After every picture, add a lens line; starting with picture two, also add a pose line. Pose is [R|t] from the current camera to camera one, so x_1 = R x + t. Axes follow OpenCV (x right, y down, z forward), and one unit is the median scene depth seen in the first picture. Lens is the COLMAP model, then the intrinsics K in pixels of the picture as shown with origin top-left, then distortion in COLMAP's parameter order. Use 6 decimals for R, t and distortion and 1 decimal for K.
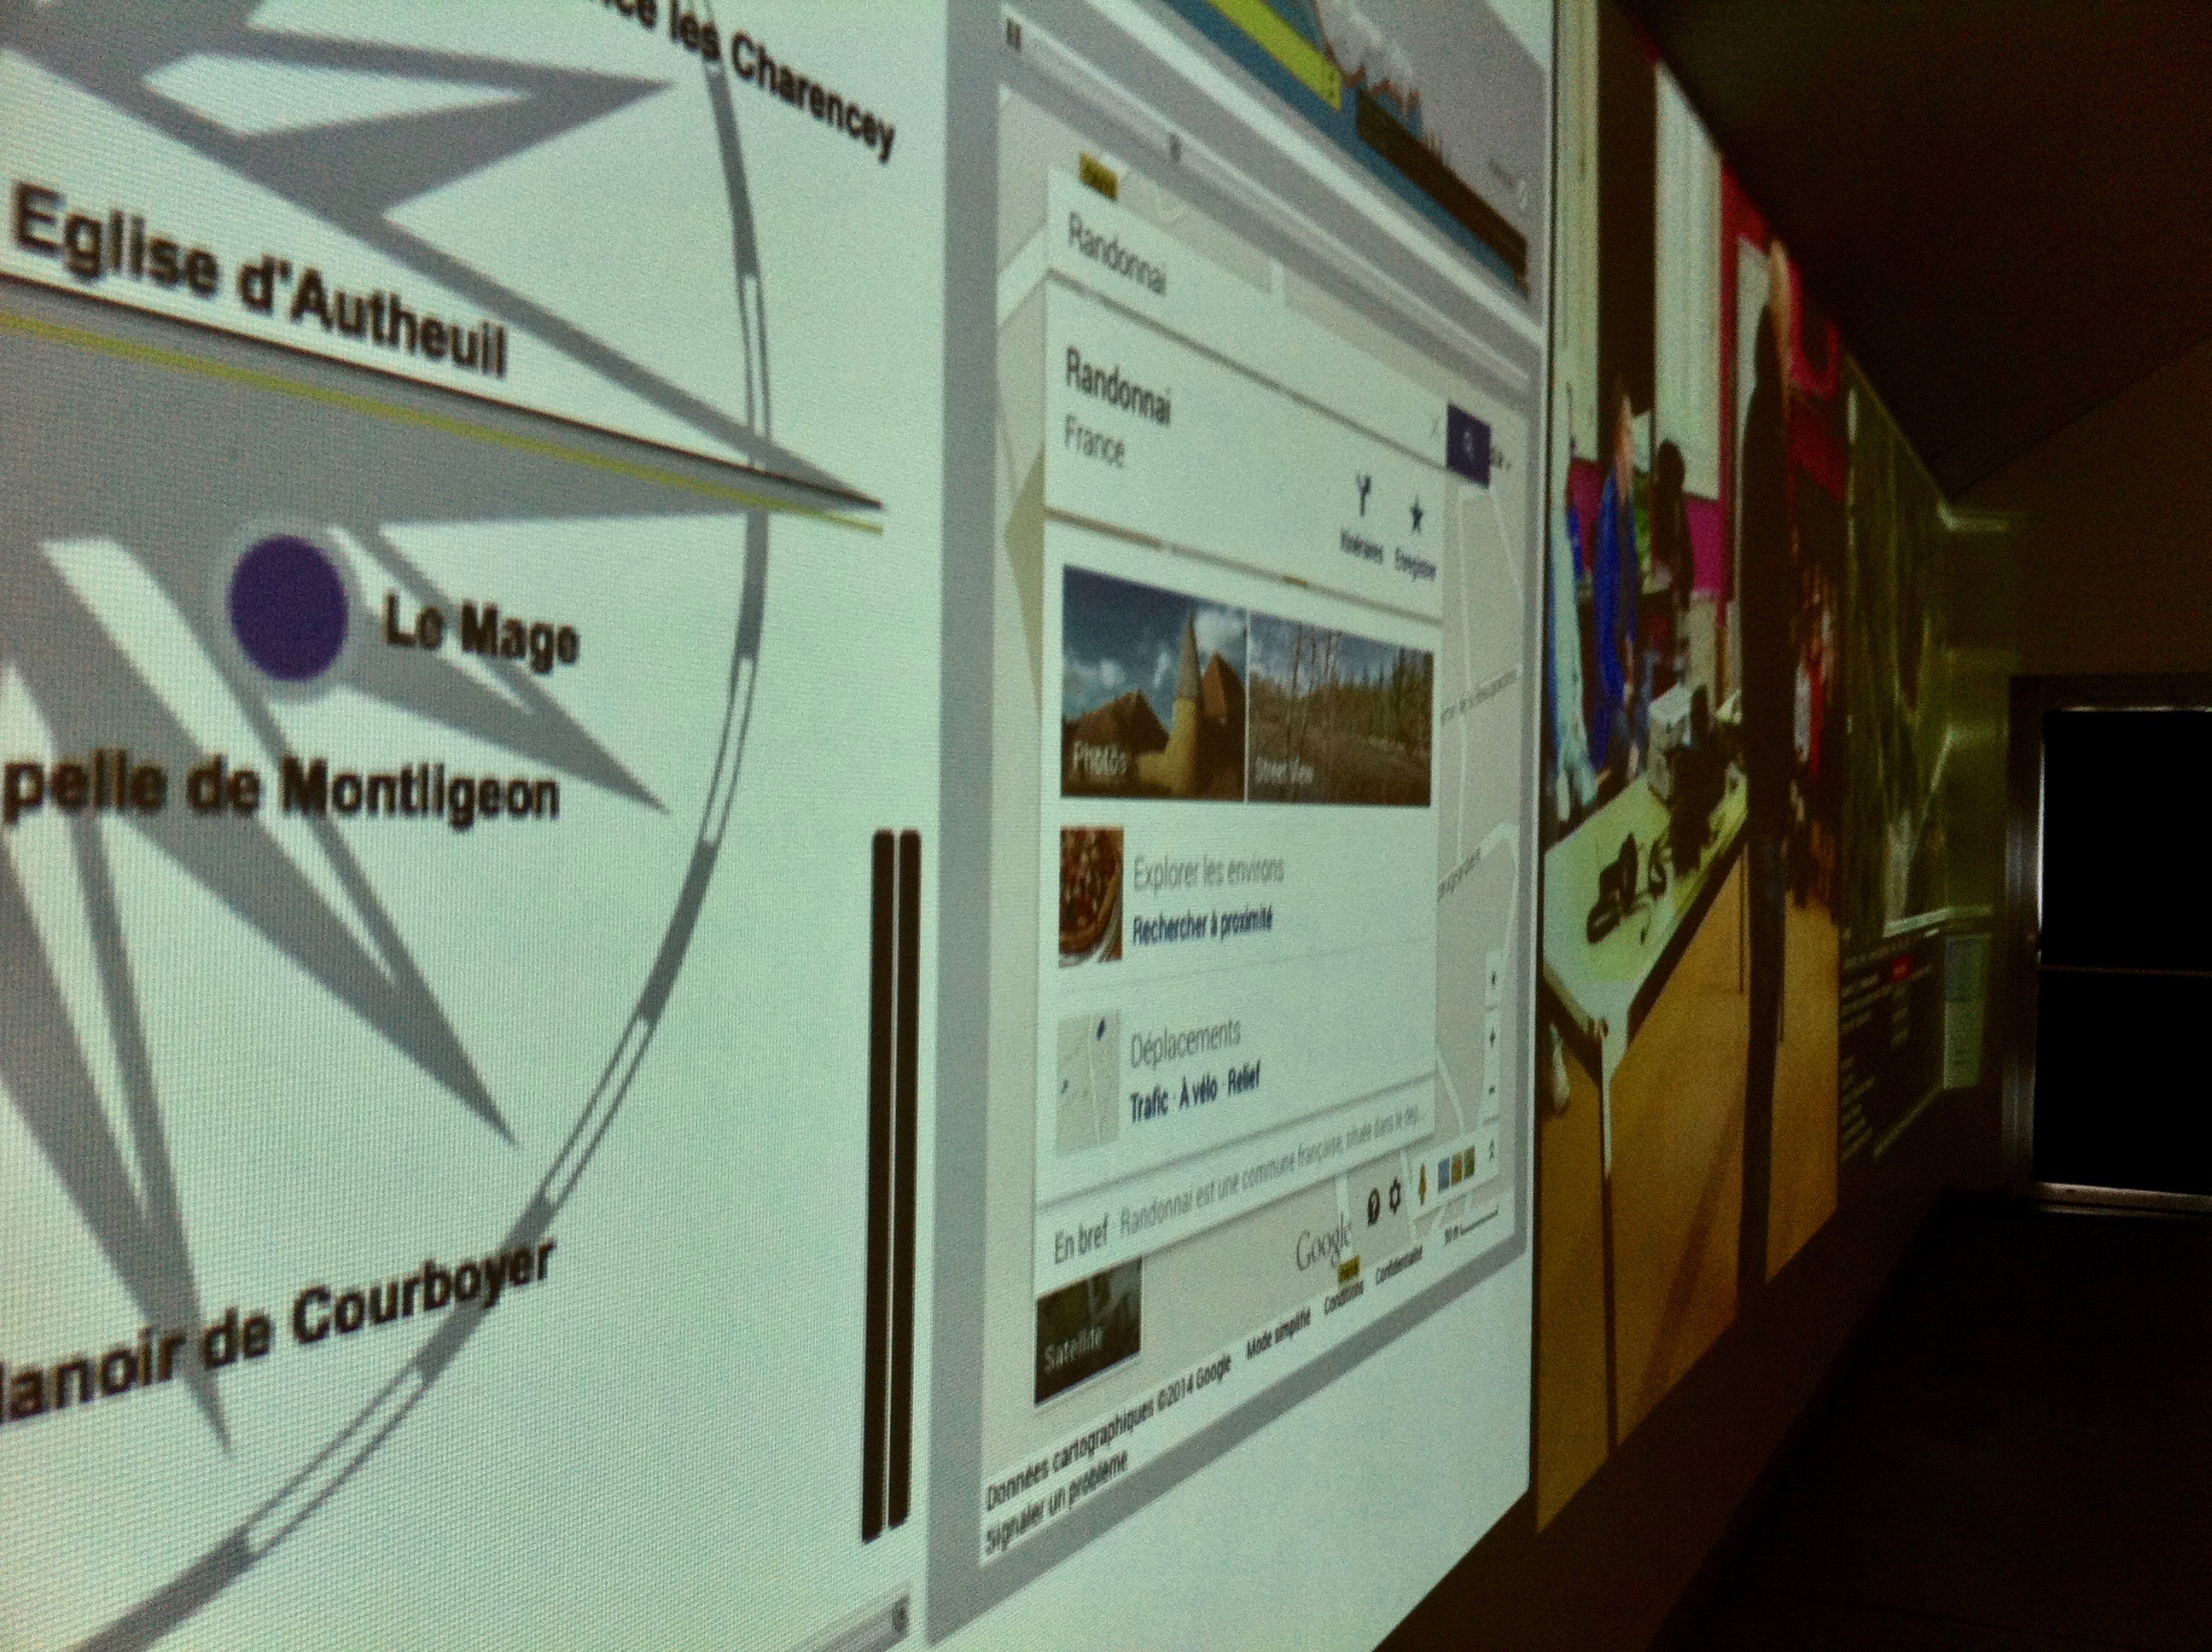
lens RADIAL K [[2161.7, 0, 1111.0], [0, 2161.7, 820.3], [0, 0, 1]] dist [0.003458, 0.000000]
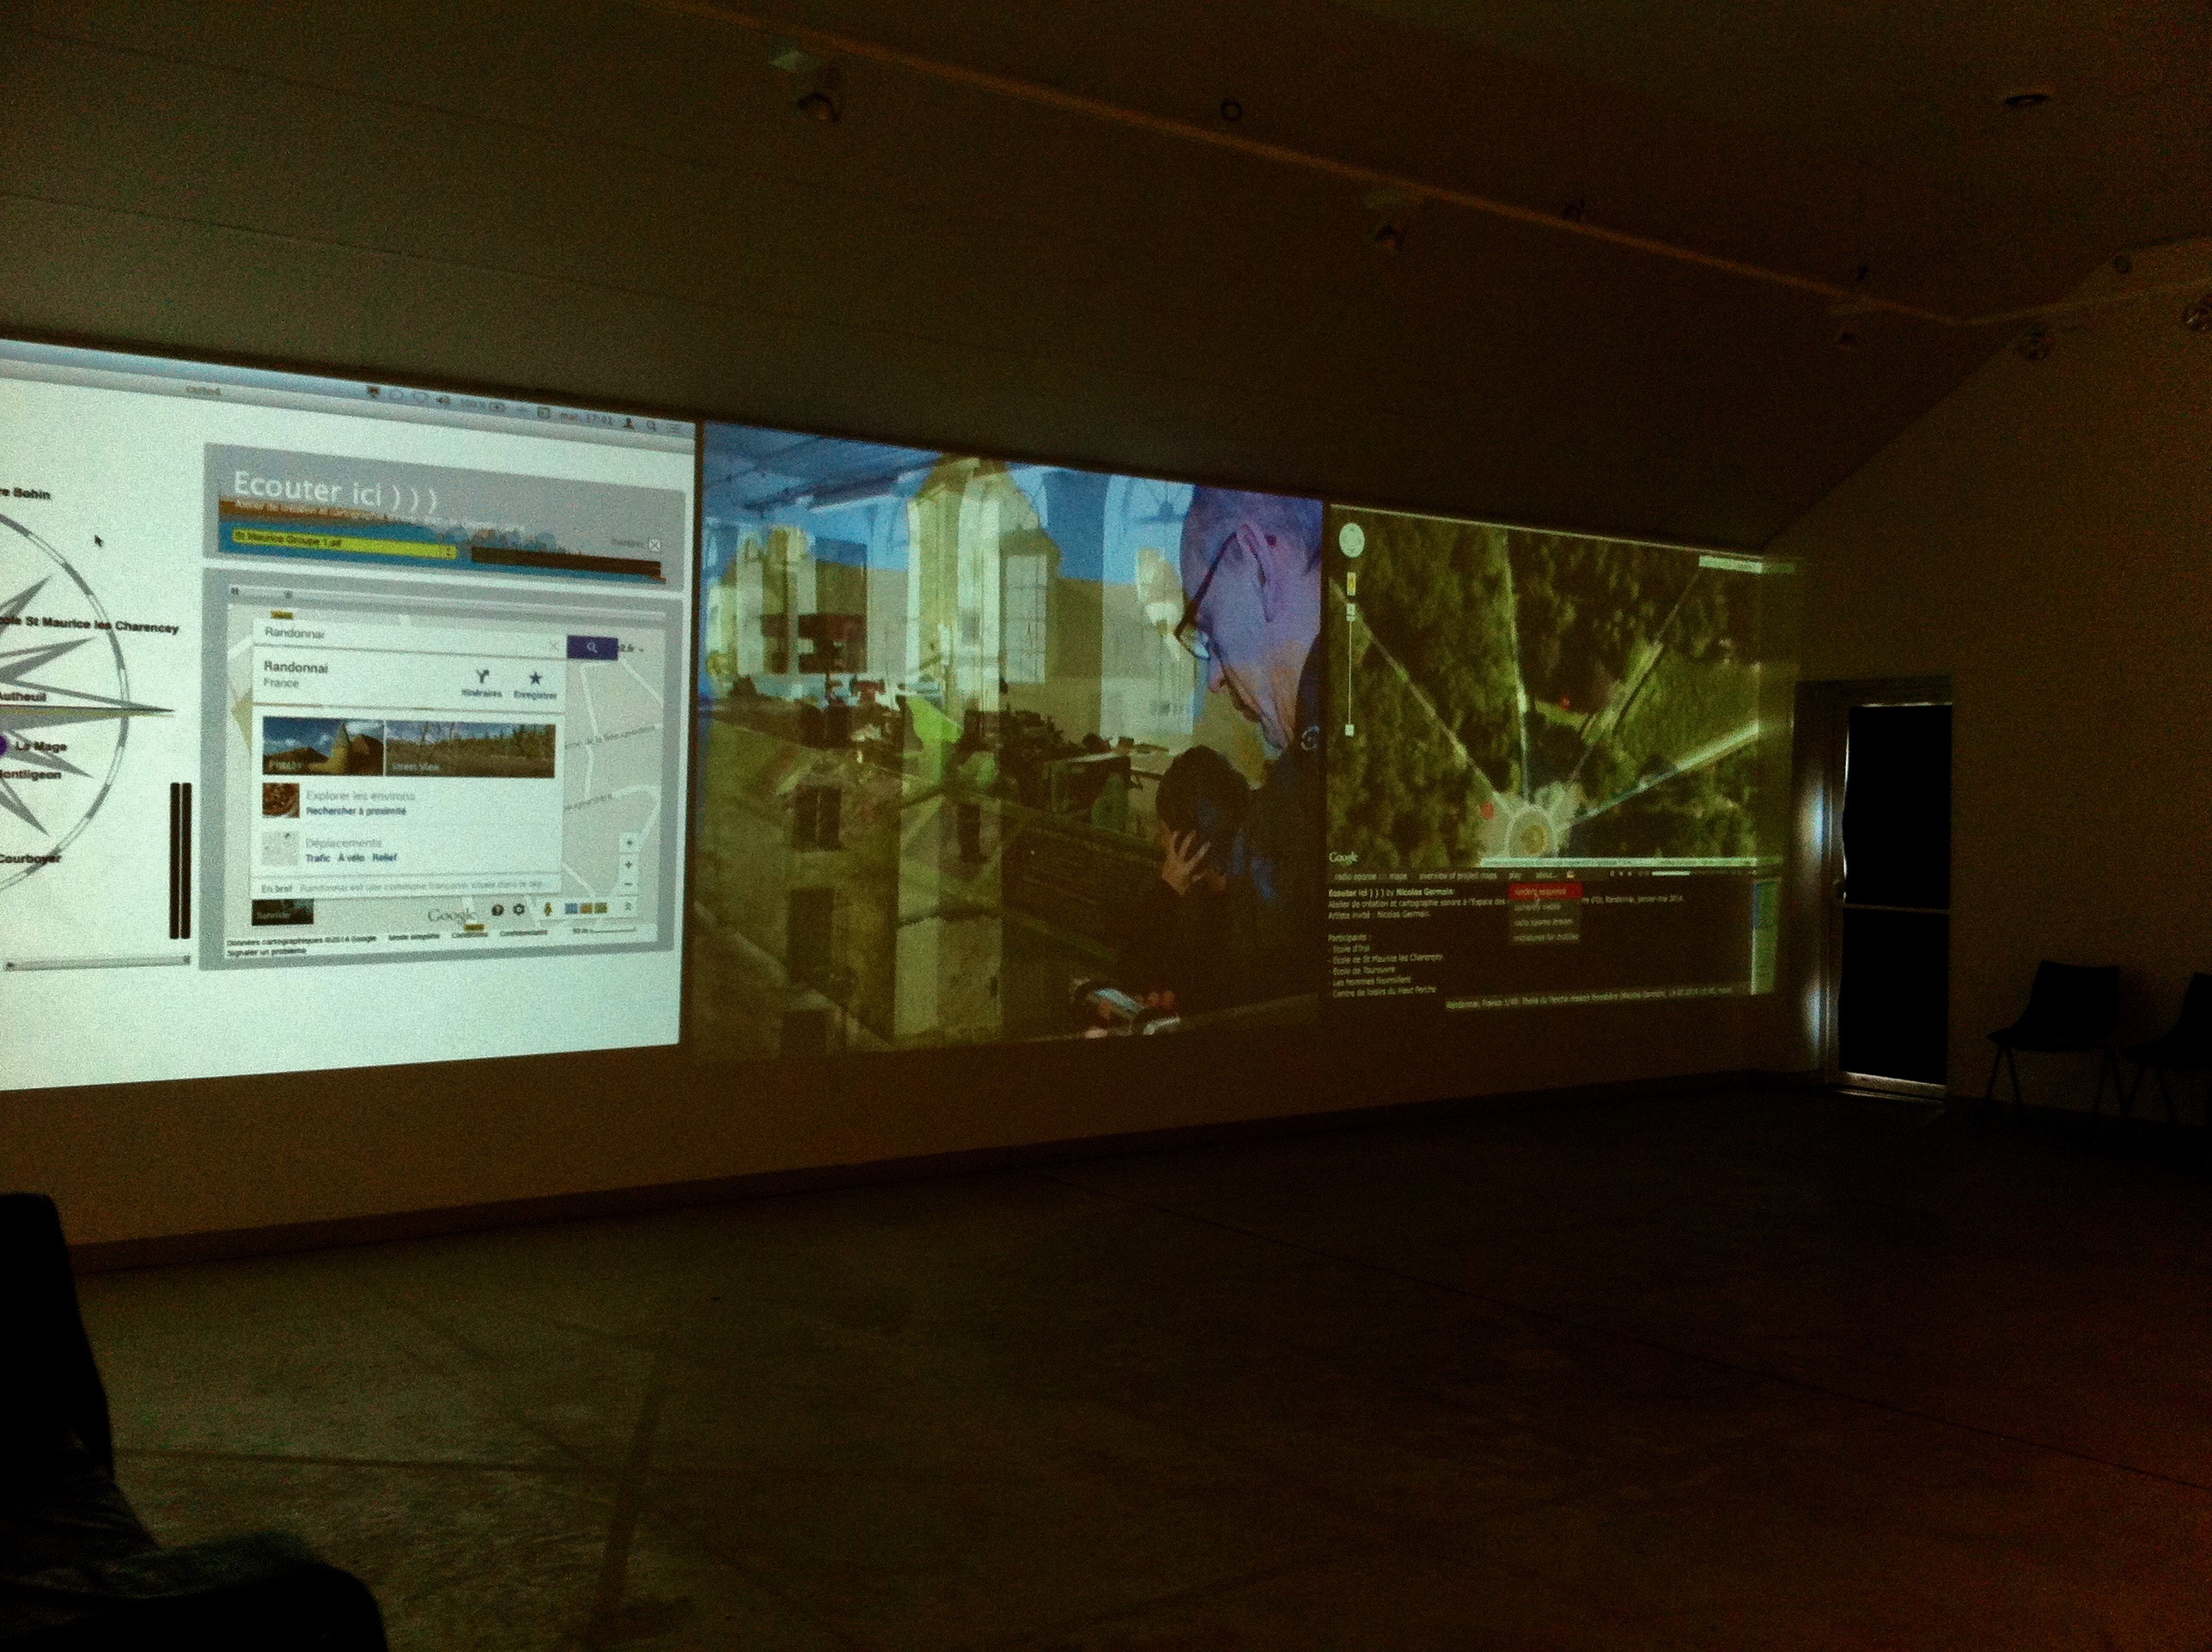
lens RADIAL K [[2232.7, 0, 1106.2], [0, 2232.7, 838.8], [0, 0, 1]] dist [-0.031464, 0.000000]
pose [[0.888855, 0.011532, -0.458044, 3.140268], [-0.003485, 0.999824, 0.018410, 0.025332], [0.458176, -0.014768, 0.888739, -1.872451]]
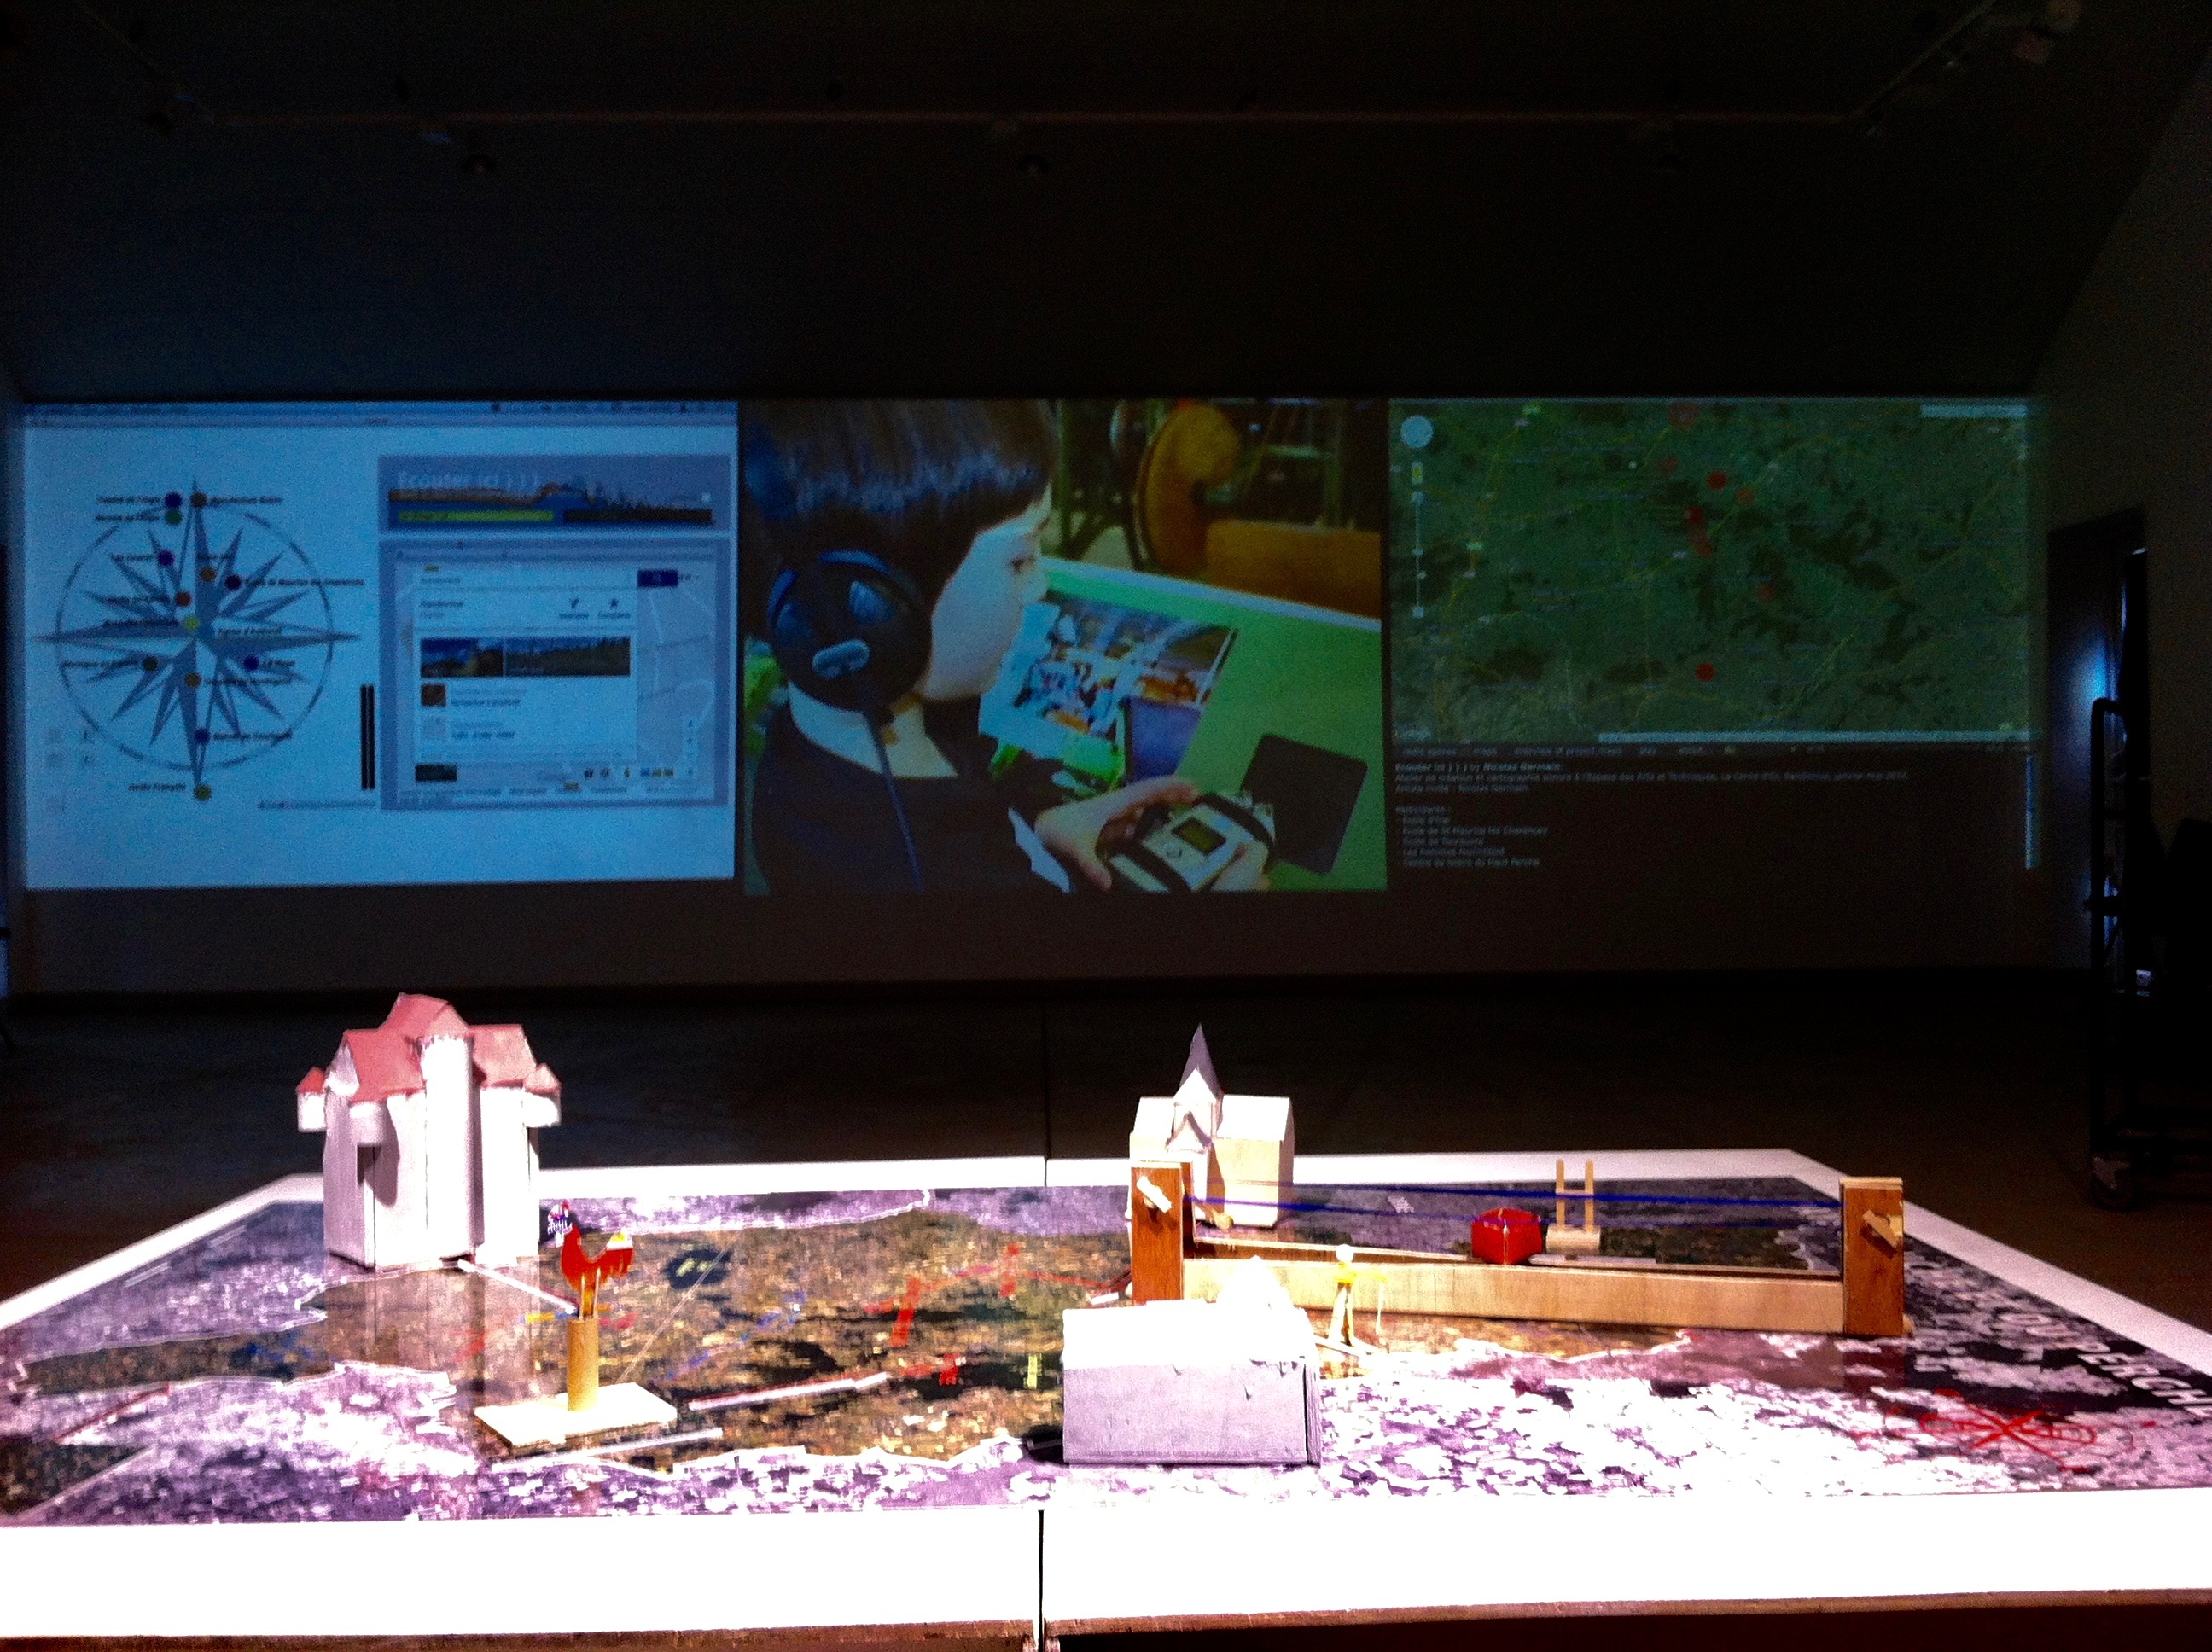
lens RADIAL K [[2232.7, 0, 1107.1], [0, 2232.7, 830.4], [0, 0, 1]] dist [-0.031464, 0.000000]
pose [[0.447324, -0.009696, -0.894320, 5.975517], [0.014252, 0.999892, -0.003712, 0.433374], [0.894259, -0.011085, 0.447413, -0.029808]]
